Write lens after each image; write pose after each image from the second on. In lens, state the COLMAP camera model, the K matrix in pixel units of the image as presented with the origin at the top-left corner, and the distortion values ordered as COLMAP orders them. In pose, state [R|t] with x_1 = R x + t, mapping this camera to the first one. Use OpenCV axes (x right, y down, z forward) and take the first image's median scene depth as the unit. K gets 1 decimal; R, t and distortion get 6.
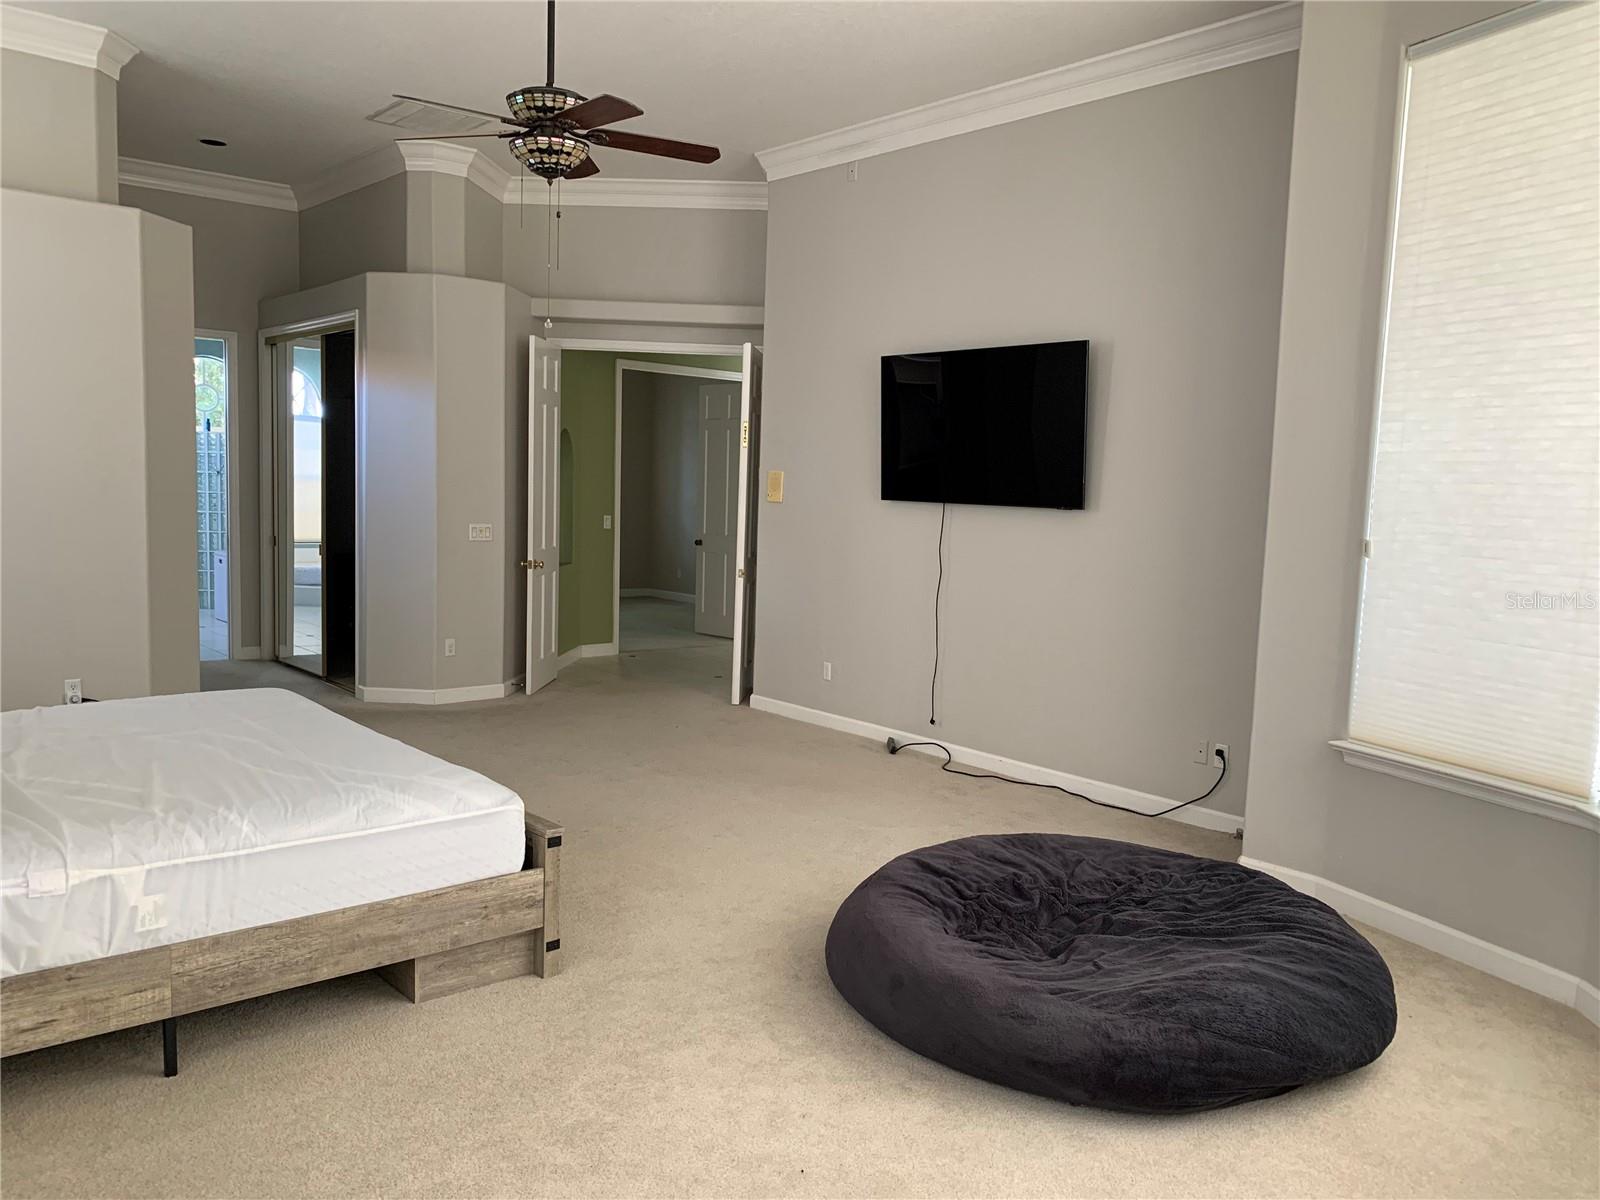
lens RADIAL K [[1253.9, 0, 829.7], [0, 1253.9, 599.3], [0, 0, 1]] dist [0.073788, -0.003577]
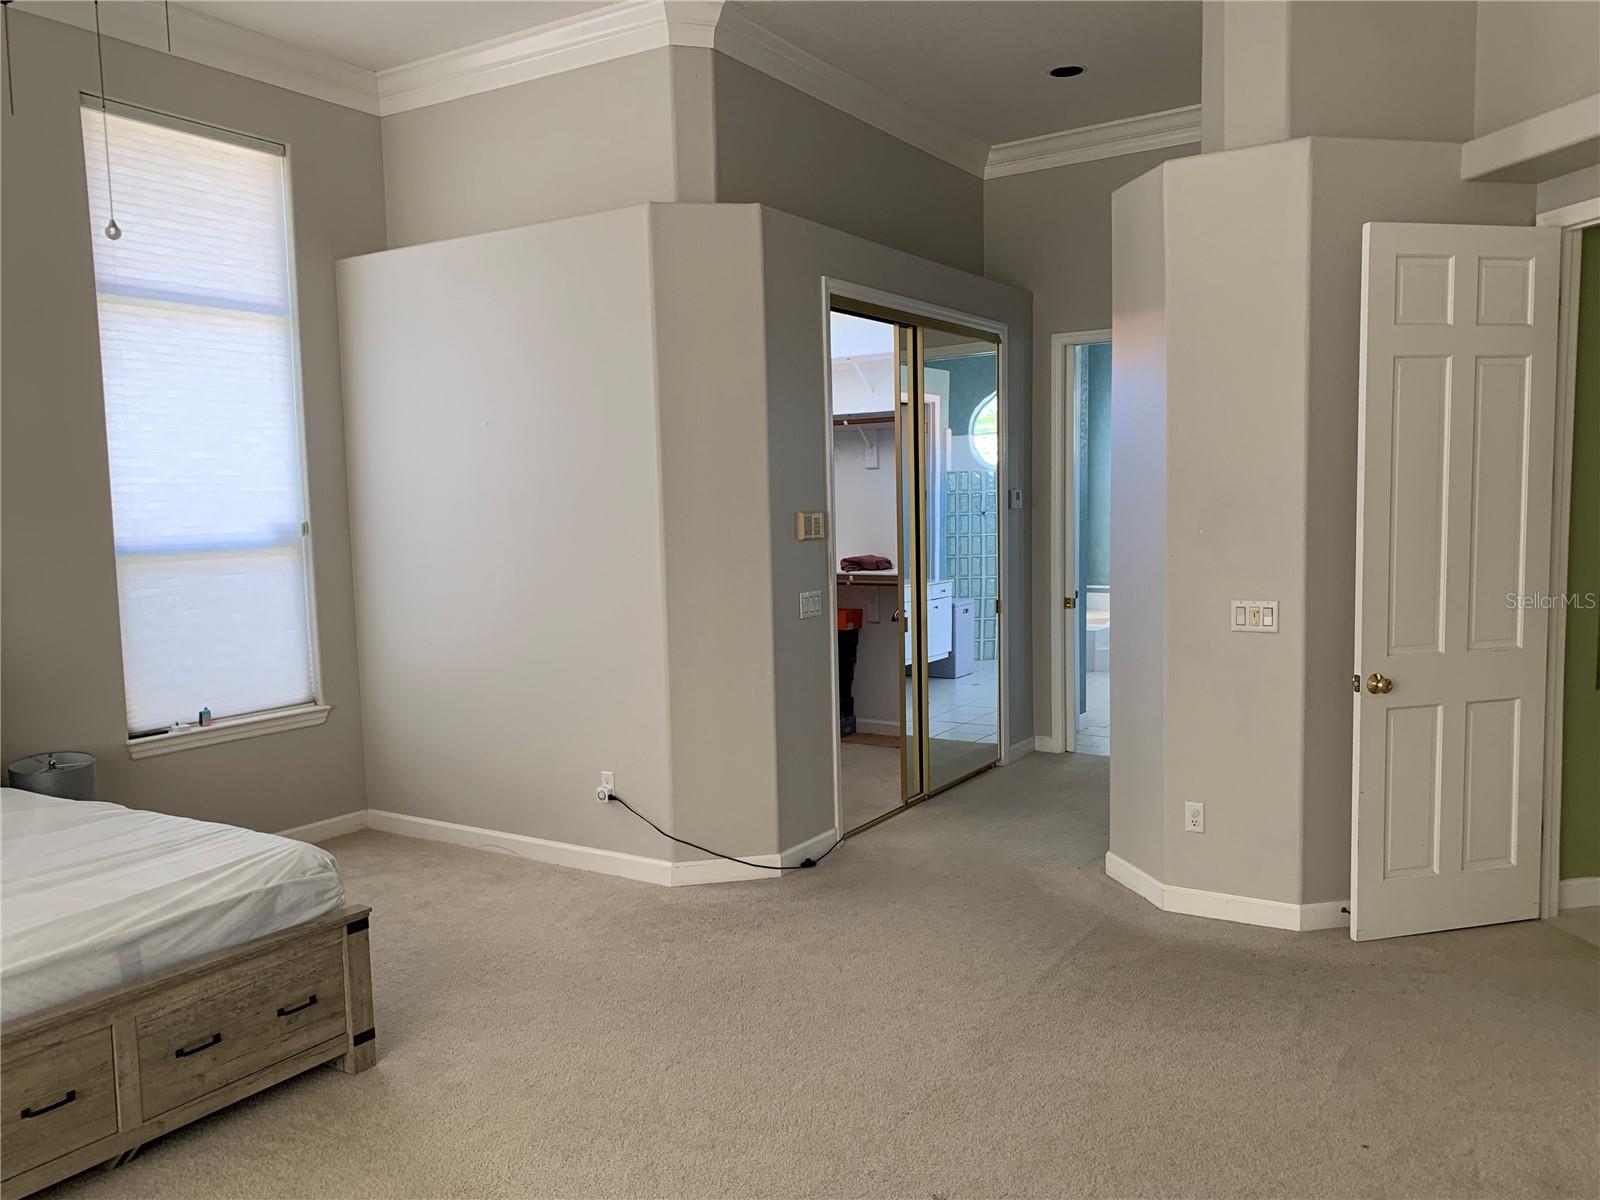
lens RADIAL K [[1252.6, 0, 769.0], [0, 1252.6, 604.4], [0, 0, 1]] dist [0.023169, -0.013998]
pose [[0.269052, 0.047716, -0.961943, 0.319166], [-0.060915, 0.997615, 0.032448, -0.109899], [0.961197, 0.049867, 0.271317, 1.147411]]
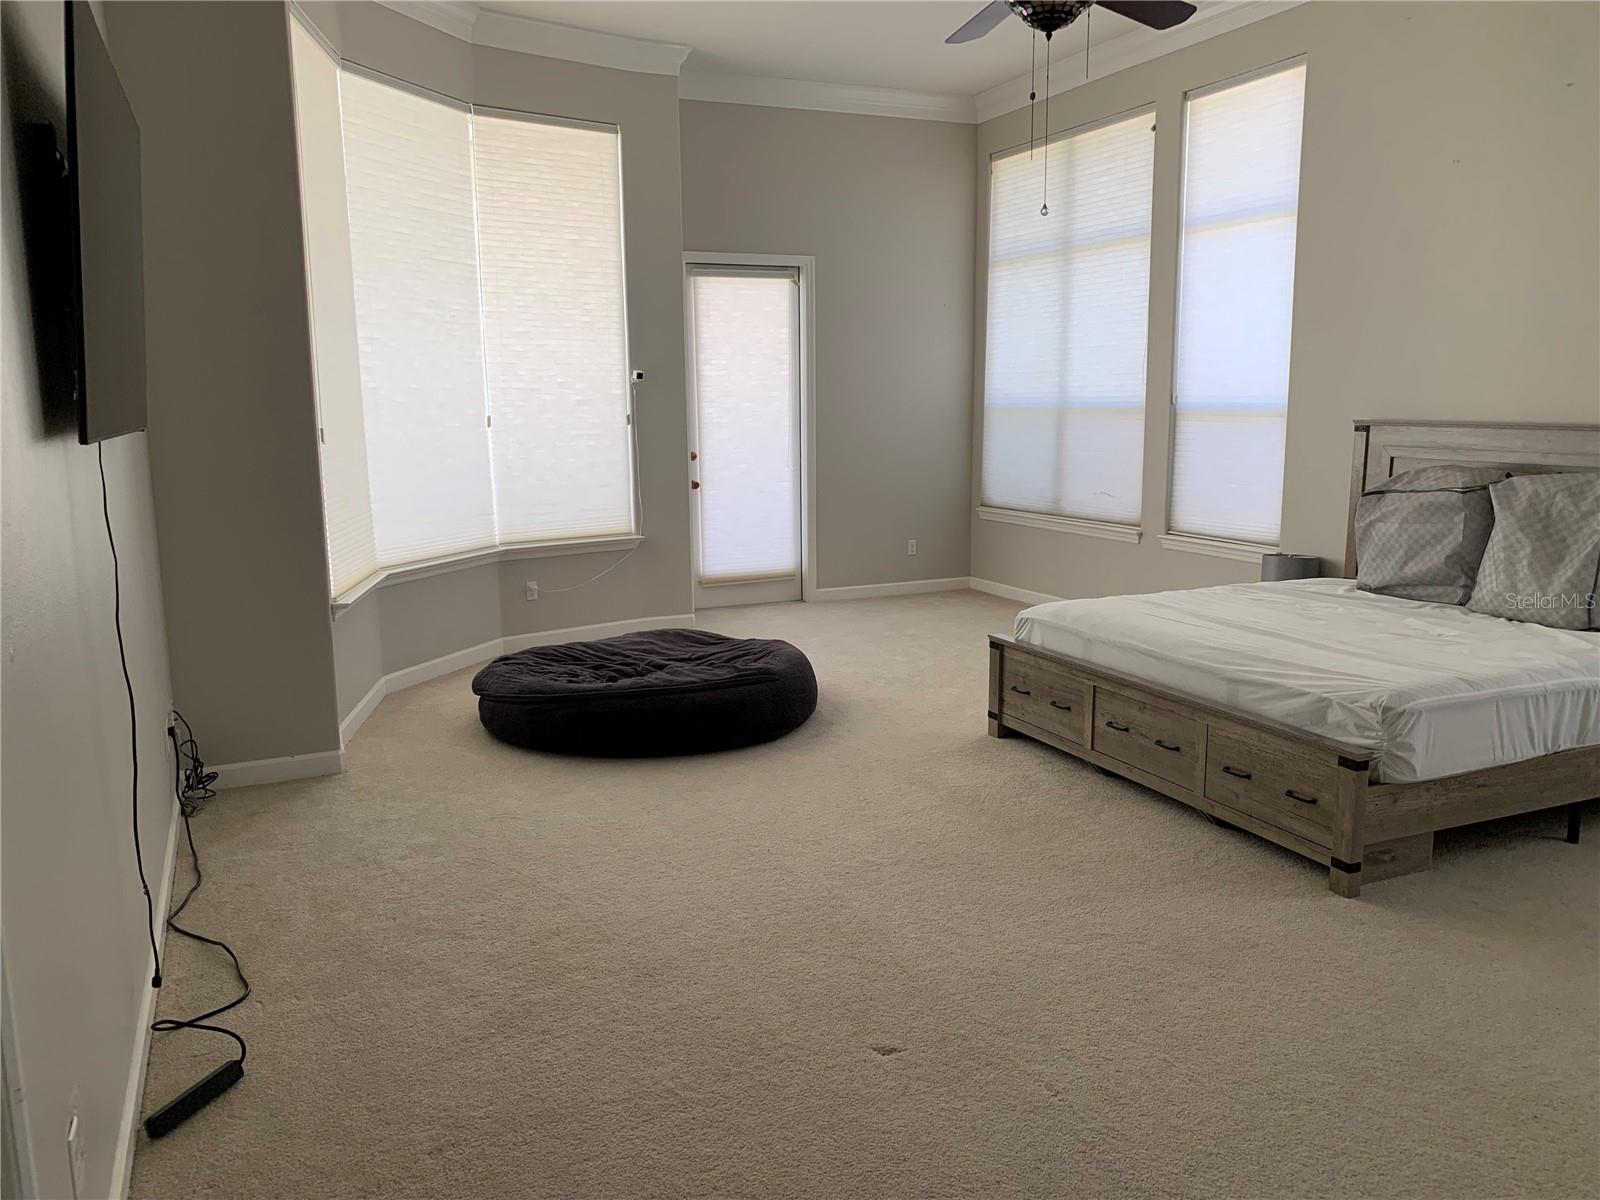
lens RADIAL K [[1218.2, 0, 769.0], [0, 1218.2, 602.3], [0, 0, 1]] dist [-0.003198, -0.004617]
pose [[-0.951615, -0.069304, 0.299375, -0.327399], [0.013876, 0.963551, 0.267163, -0.192018], [-0.306979, 0.258391, -0.915969, 1.921456]]
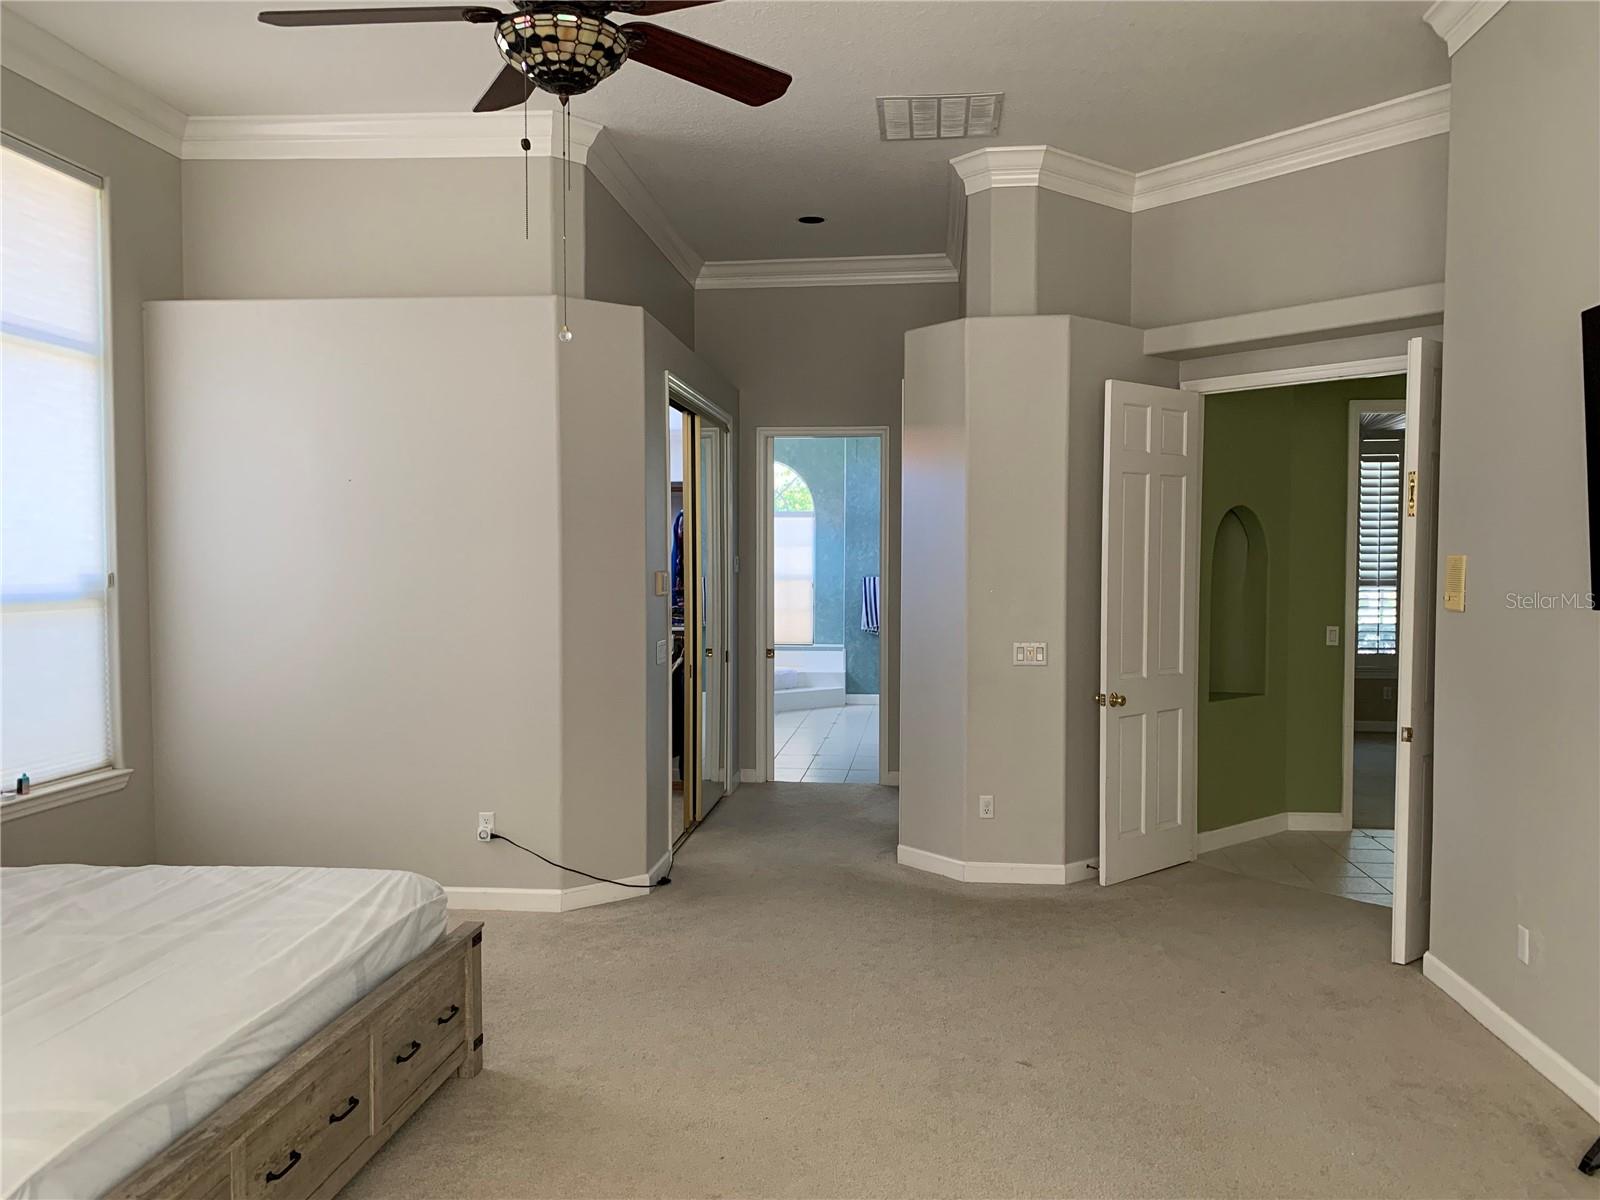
lens RADIAL K [[1259.4, 0, 800.0], [0, 1259.4, 600.0], [0, 0, 1]] dist [0.058742, -0.091294]
pose [[0.683274, -0.002987, -0.730156, 0.292470], [-0.051062, 0.997348, -0.051864, -0.068929], [0.728374, 0.072720, 0.681310, 0.700154]]
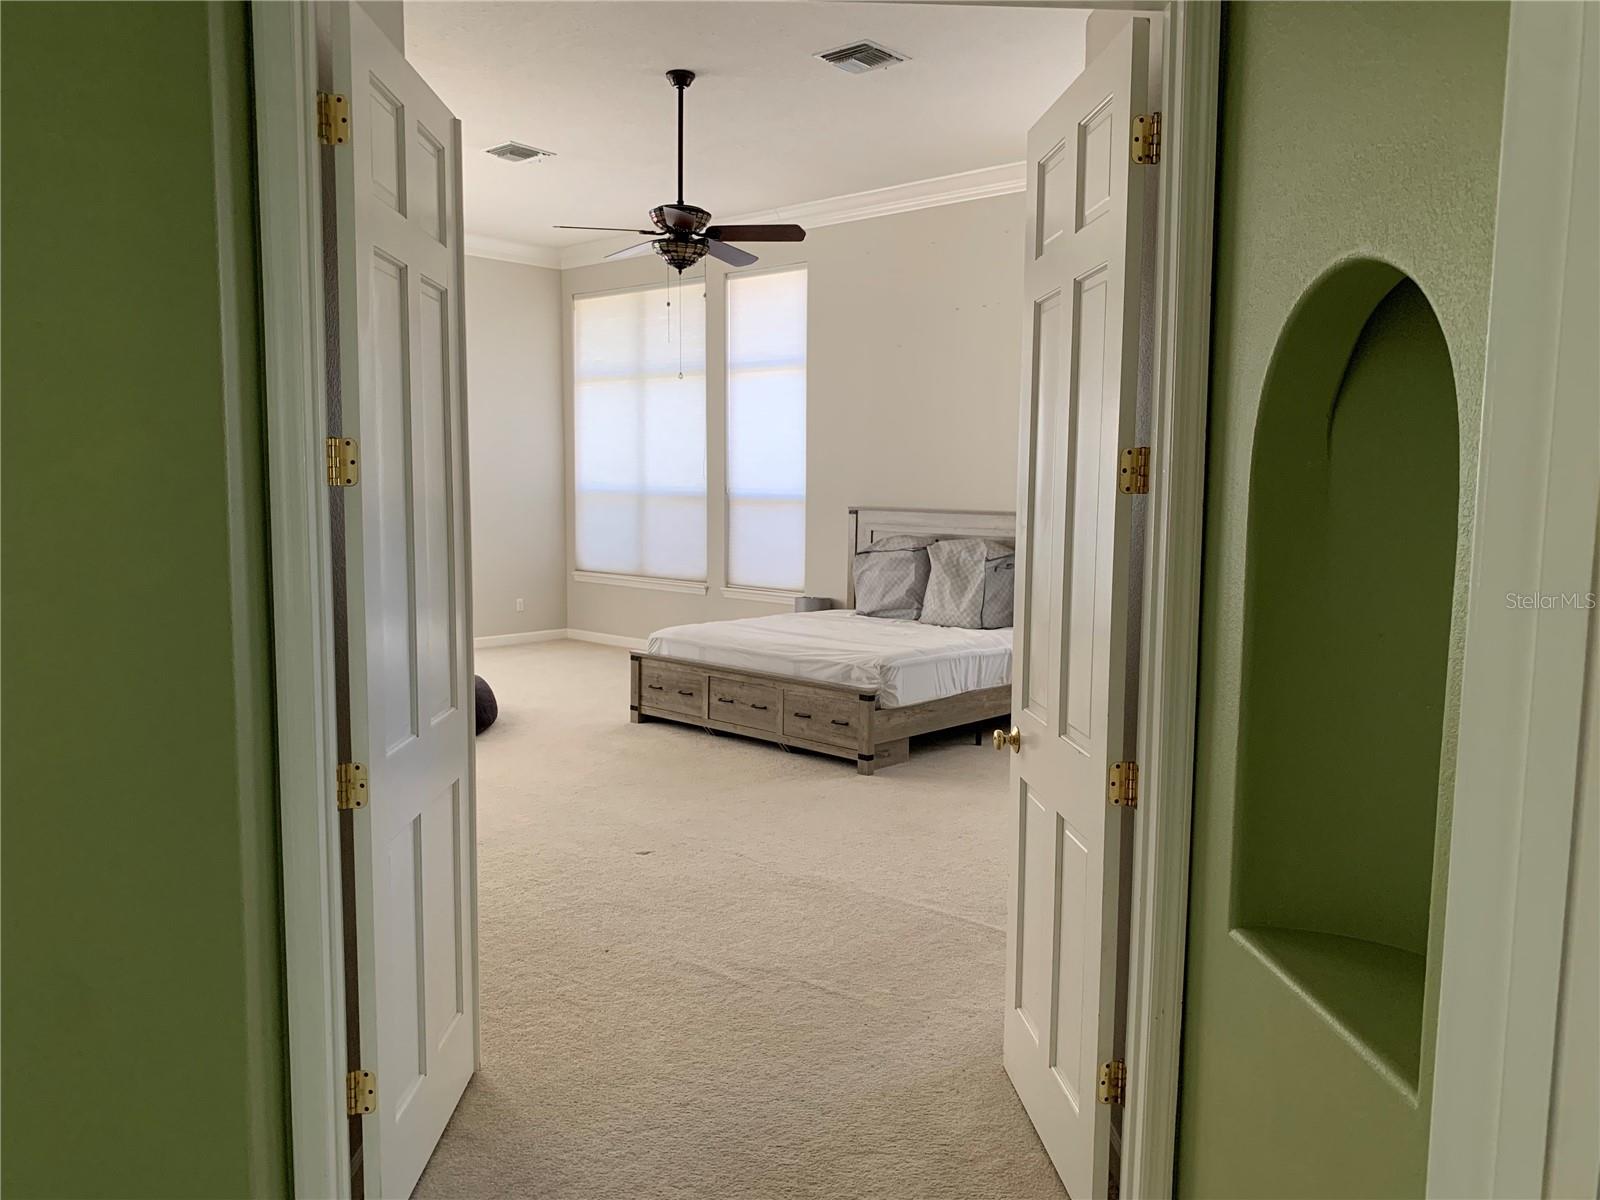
lens RADIAL K [[1231.4, 0, 800.0], [0, 1231.4, 600.0], [0, 0, 1]] dist [0.009811, -0.002569]
pose [[-0.992859, -0.030596, -0.115304, -0.217725], [-0.052257, 0.980427, 0.189820, -0.249197], [0.107239, 0.194490, -0.975025, 2.450499]]
